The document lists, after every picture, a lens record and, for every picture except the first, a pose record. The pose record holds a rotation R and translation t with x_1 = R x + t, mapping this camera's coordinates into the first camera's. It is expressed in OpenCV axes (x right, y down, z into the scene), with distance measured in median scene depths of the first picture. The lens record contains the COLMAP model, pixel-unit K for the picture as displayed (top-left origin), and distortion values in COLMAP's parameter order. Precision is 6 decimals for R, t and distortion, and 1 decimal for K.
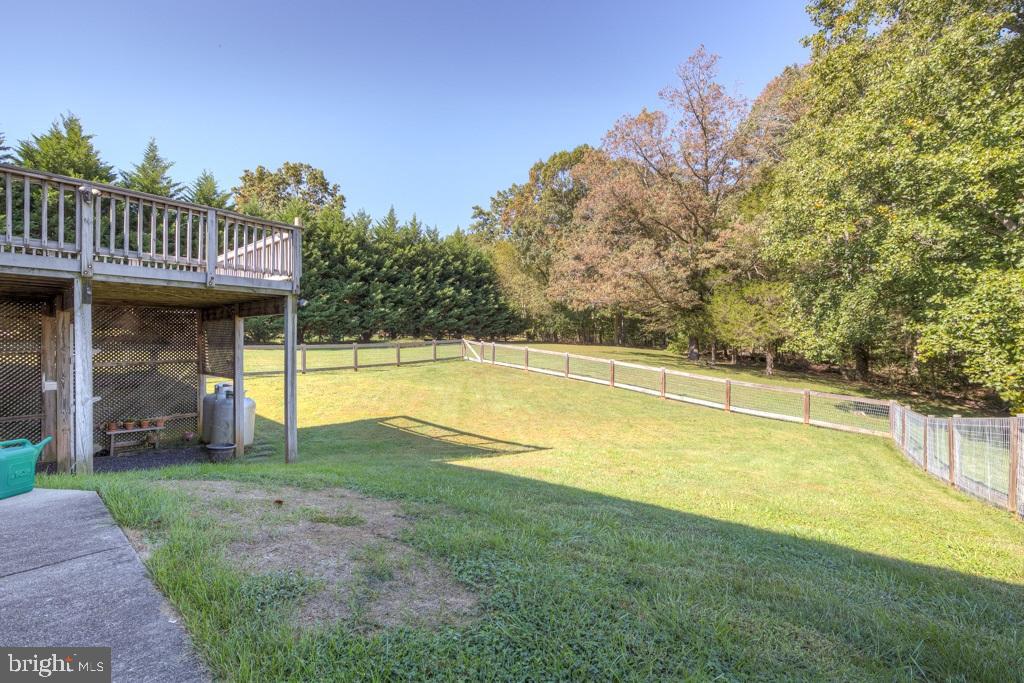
lens RADIAL K [[407.6, 0, 512.1], [0, 407.6, 341.9], [0, 0, 1]] dist [-0.008656, 0.001349]
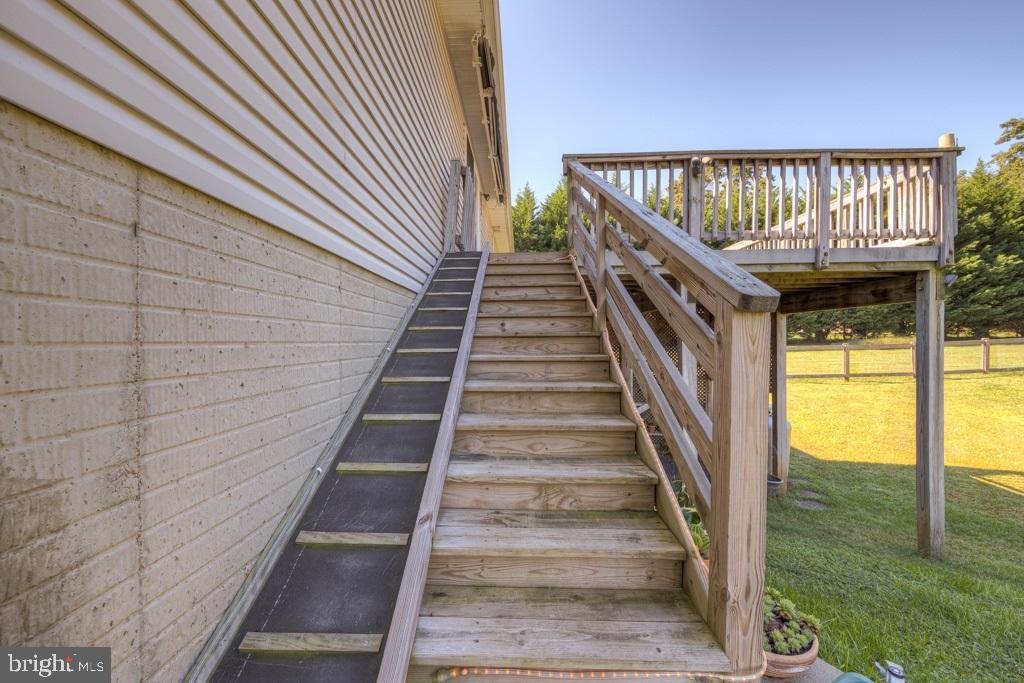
lens RADIAL K [[407.6, 0, 509.4], [0, 407.6, 344.9], [0, 0, 1]] dist [-0.008656, 0.001349]
pose [[0.598020, 0.003134, -0.801475, -0.081843], [0.005511, 0.999953, 0.008023, -0.002289], [0.801462, -0.009215, 0.597975, 0.028170]]
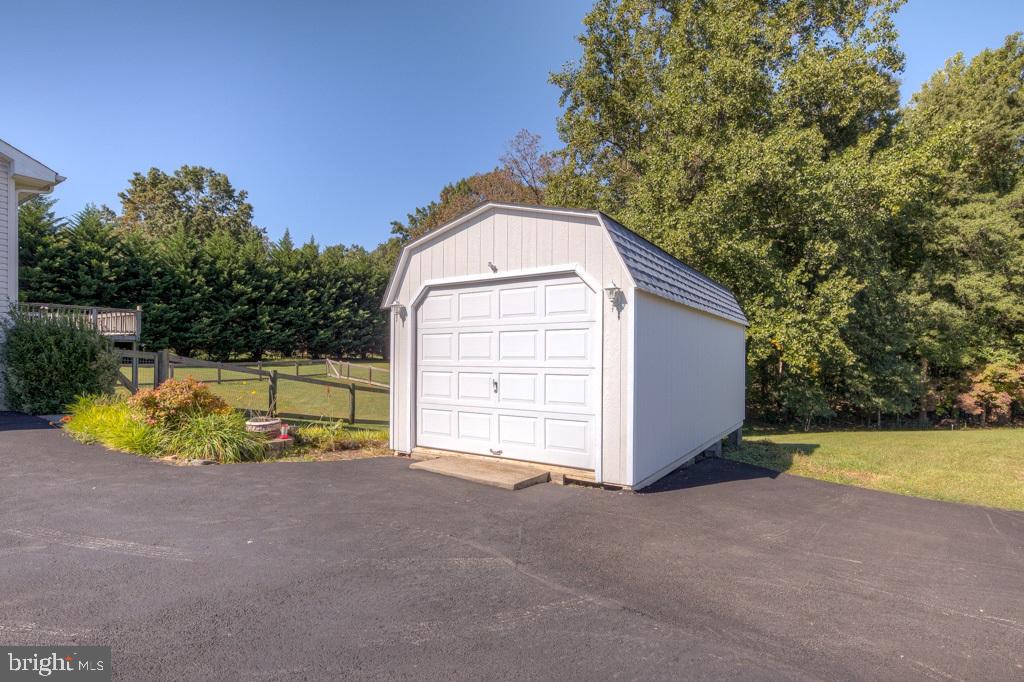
lens RADIAL K [[487.0, 0, 559.3], [0, 487.0, 354.2], [0, 0, 1]] dist [-0.005611, 0.000564]
pose [[0.991542, 0.004976, 0.129689, 0.248156], [-0.003669, 0.999940, -0.010311, -0.006017], [-0.129732, 0.009748, 0.991501, -0.338610]]
